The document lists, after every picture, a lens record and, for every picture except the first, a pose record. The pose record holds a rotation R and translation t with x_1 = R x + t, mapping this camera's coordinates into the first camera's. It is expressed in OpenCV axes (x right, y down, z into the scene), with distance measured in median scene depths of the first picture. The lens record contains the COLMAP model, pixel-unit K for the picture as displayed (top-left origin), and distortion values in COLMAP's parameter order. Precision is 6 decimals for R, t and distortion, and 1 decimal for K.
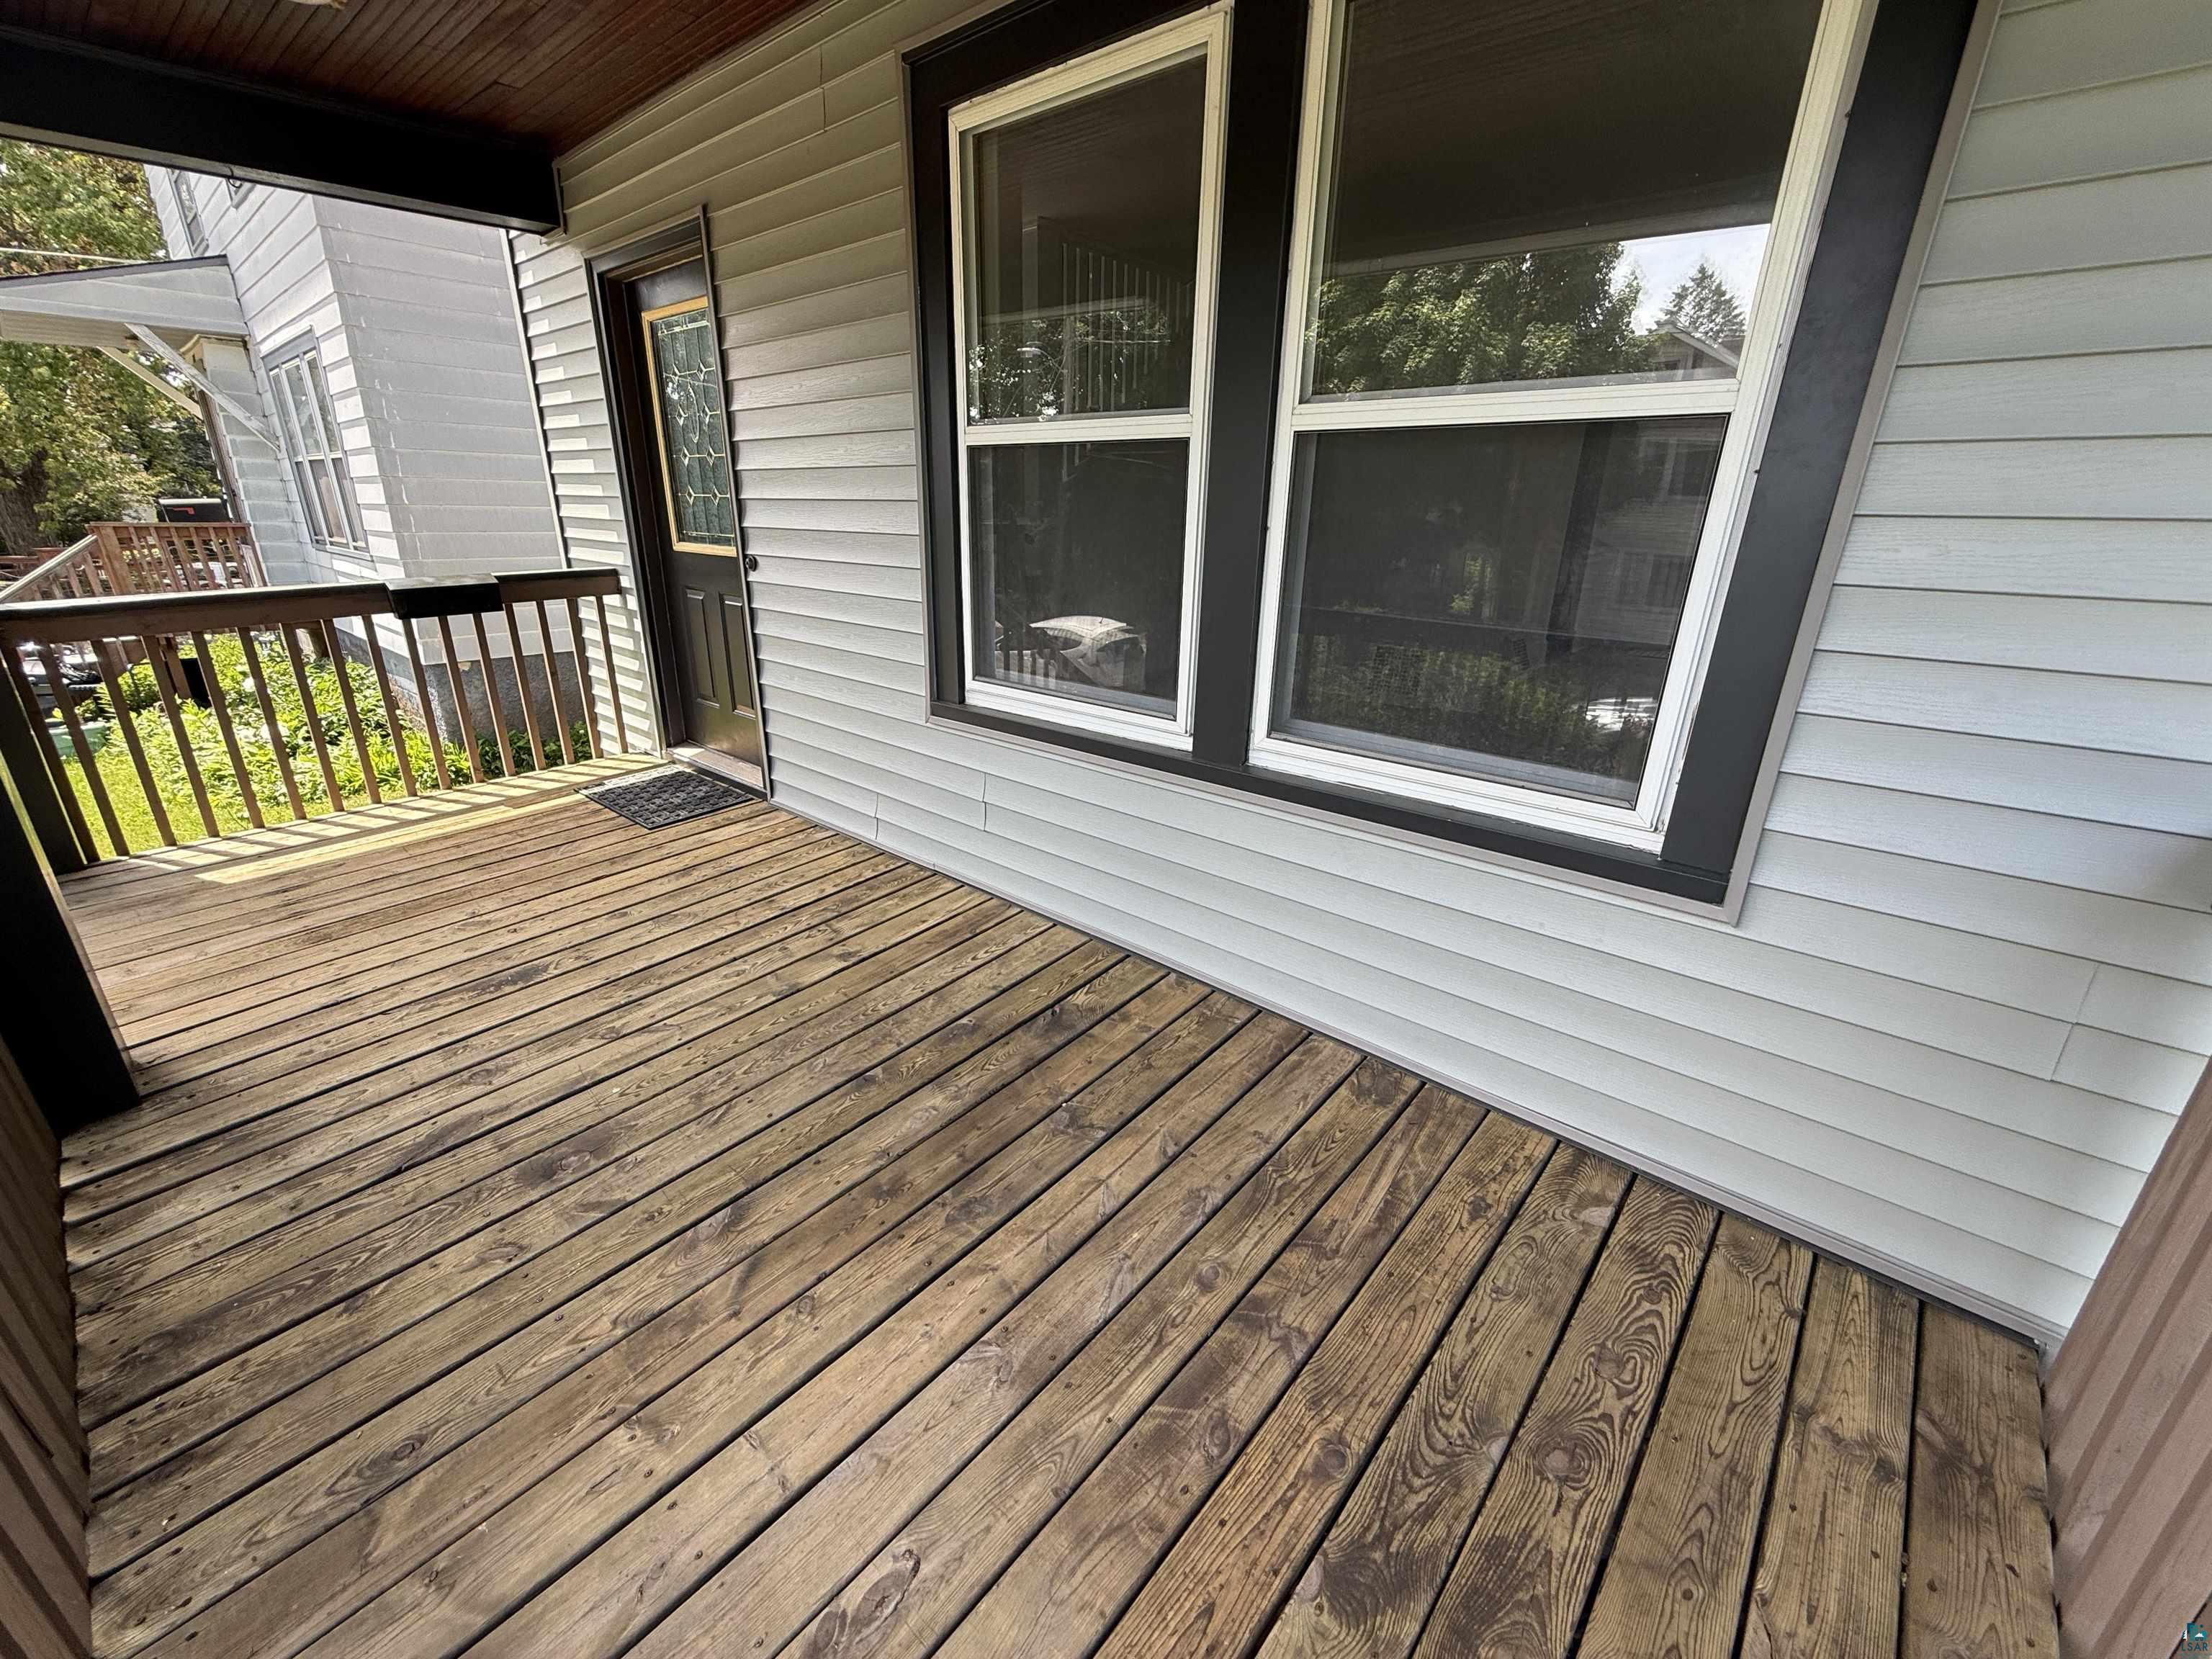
lens RADIAL K [[884.3, 0, 1104.6], [0, 884.3, 828.7], [0, 0, 1]] dist [-0.000106, 0.000071]
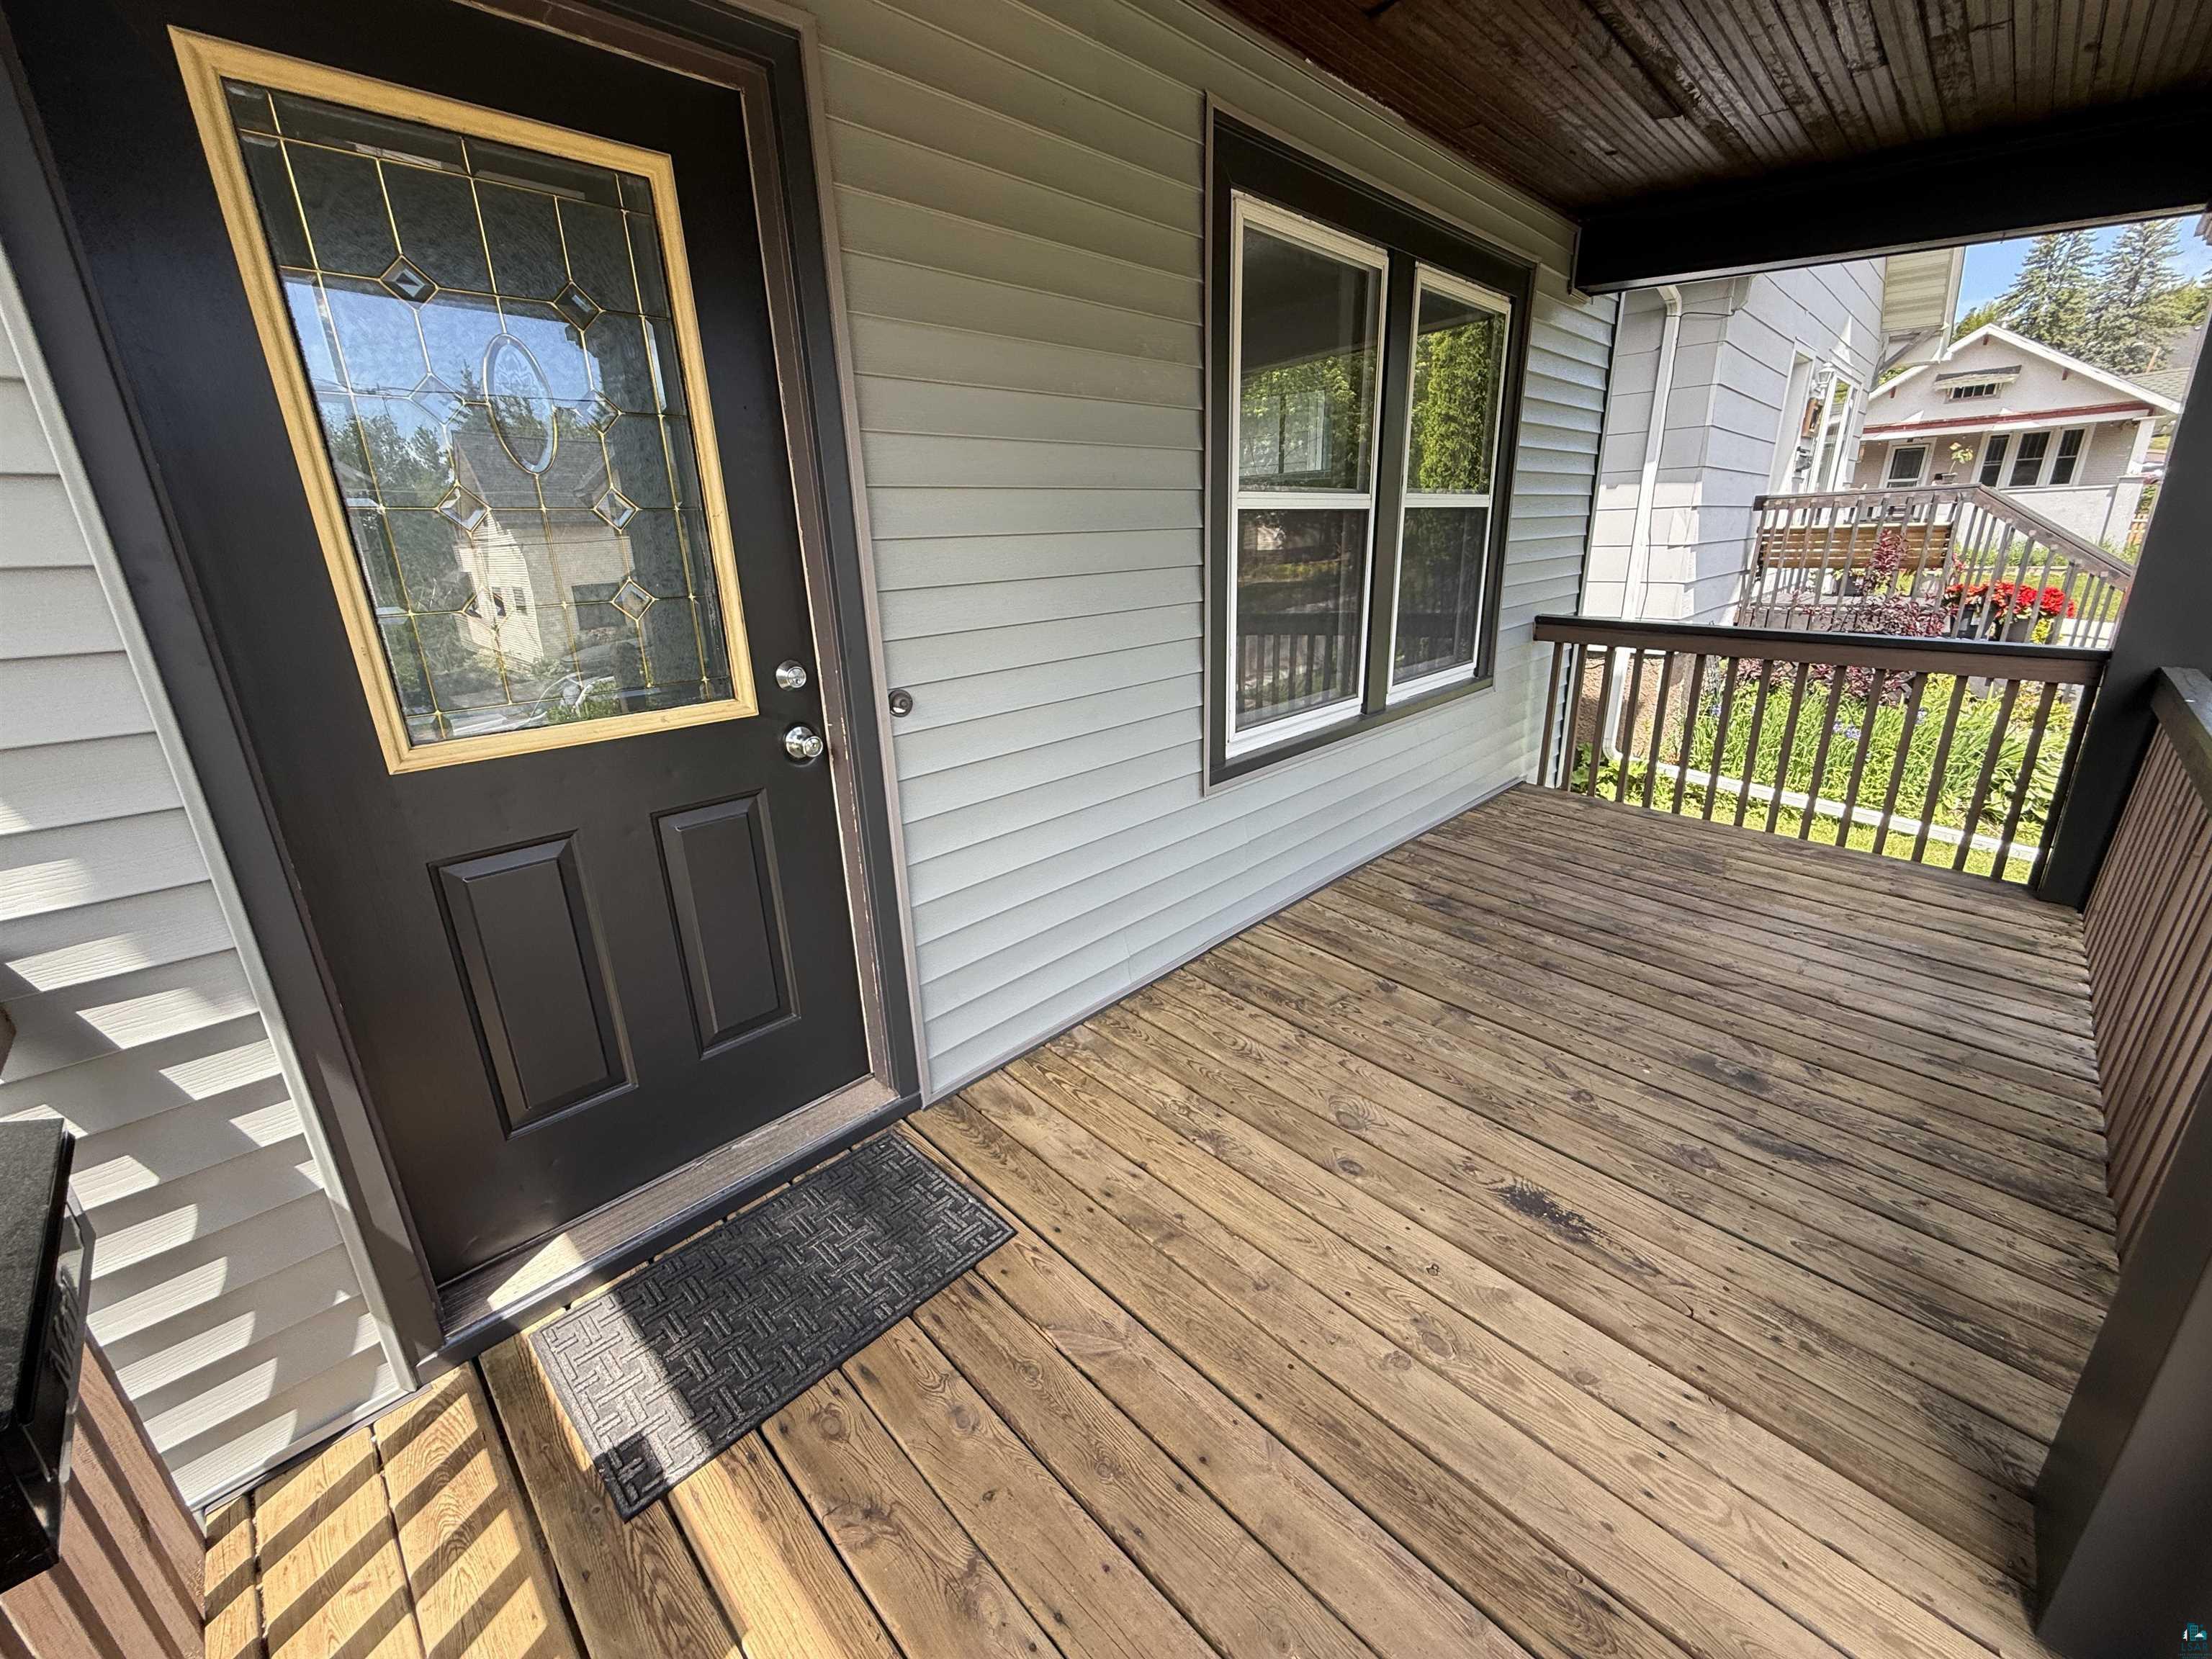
lens RADIAL K [[884.3, 0, 1104.6], [0, 884.3, 828.7], [0, 0, 1]] dist [-0.000106, 0.000071]
pose [[0.059315, -0.335528, 0.940161, -1.548375], [0.373172, 0.880988, 0.290866, -0.568010], [-0.925864, 0.333590, 0.177465, 1.329696]]
